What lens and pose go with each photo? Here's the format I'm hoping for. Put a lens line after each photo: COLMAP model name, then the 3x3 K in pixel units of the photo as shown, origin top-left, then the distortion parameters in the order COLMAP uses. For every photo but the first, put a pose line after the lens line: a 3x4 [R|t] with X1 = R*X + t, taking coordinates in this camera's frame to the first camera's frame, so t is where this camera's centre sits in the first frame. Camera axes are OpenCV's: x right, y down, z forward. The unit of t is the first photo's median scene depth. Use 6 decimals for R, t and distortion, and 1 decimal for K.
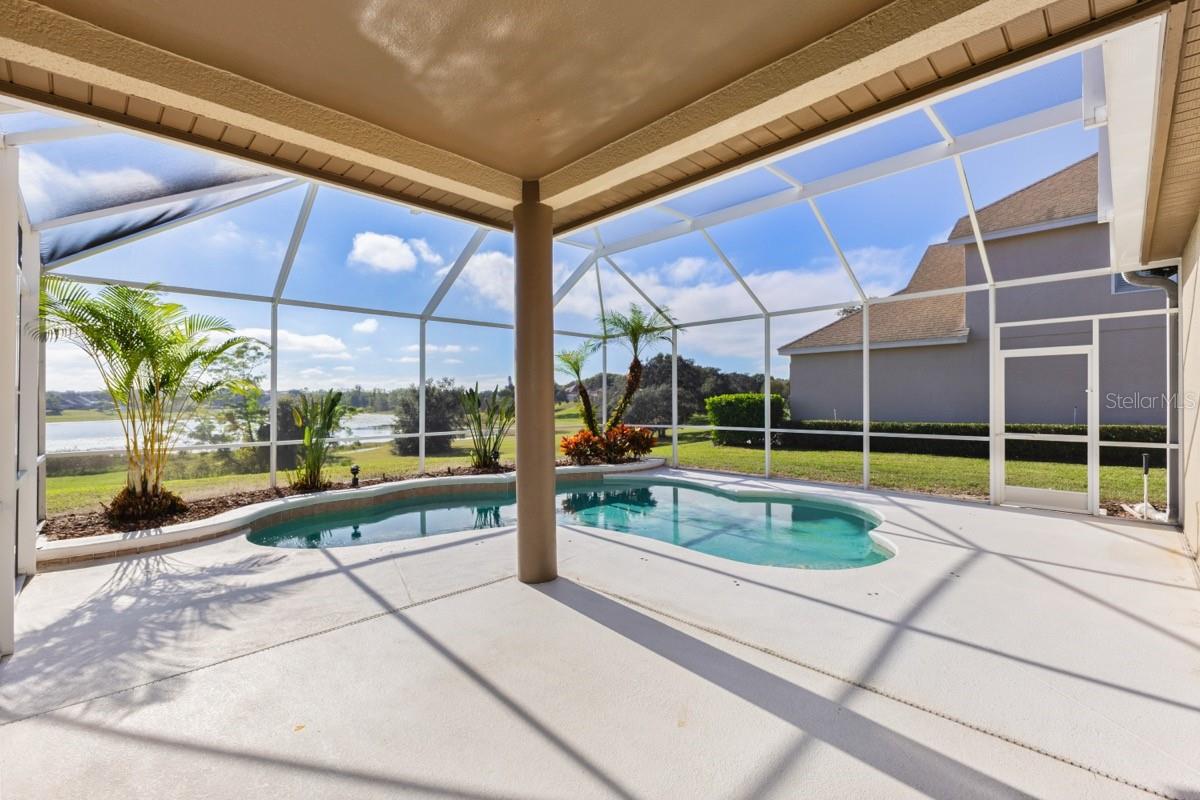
lens RADIAL K [[519.0, 0, 605.8], [0, 519.0, 402.1], [0, 0, 1]] dist [0.011361, -0.001352]
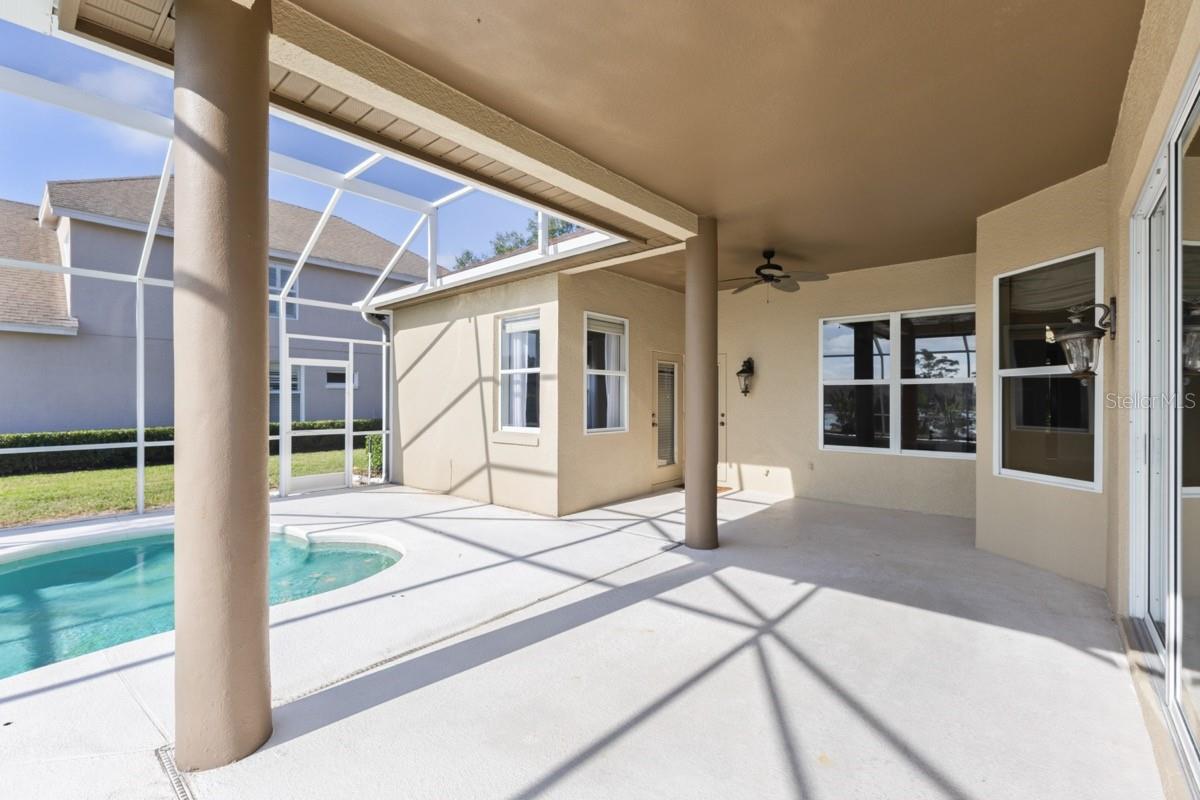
lens RADIAL K [[519.0, 0, 598.7], [0, 519.0, 398.6], [0, 0, 1]] dist [0.011361, -0.001352]
pose [[-0.058060, 0.008958, 0.998273, -0.458887], [0.006898, 0.999939, -0.008571, 0.003557], [-0.998289, 0.006389, -0.058118, 0.452529]]
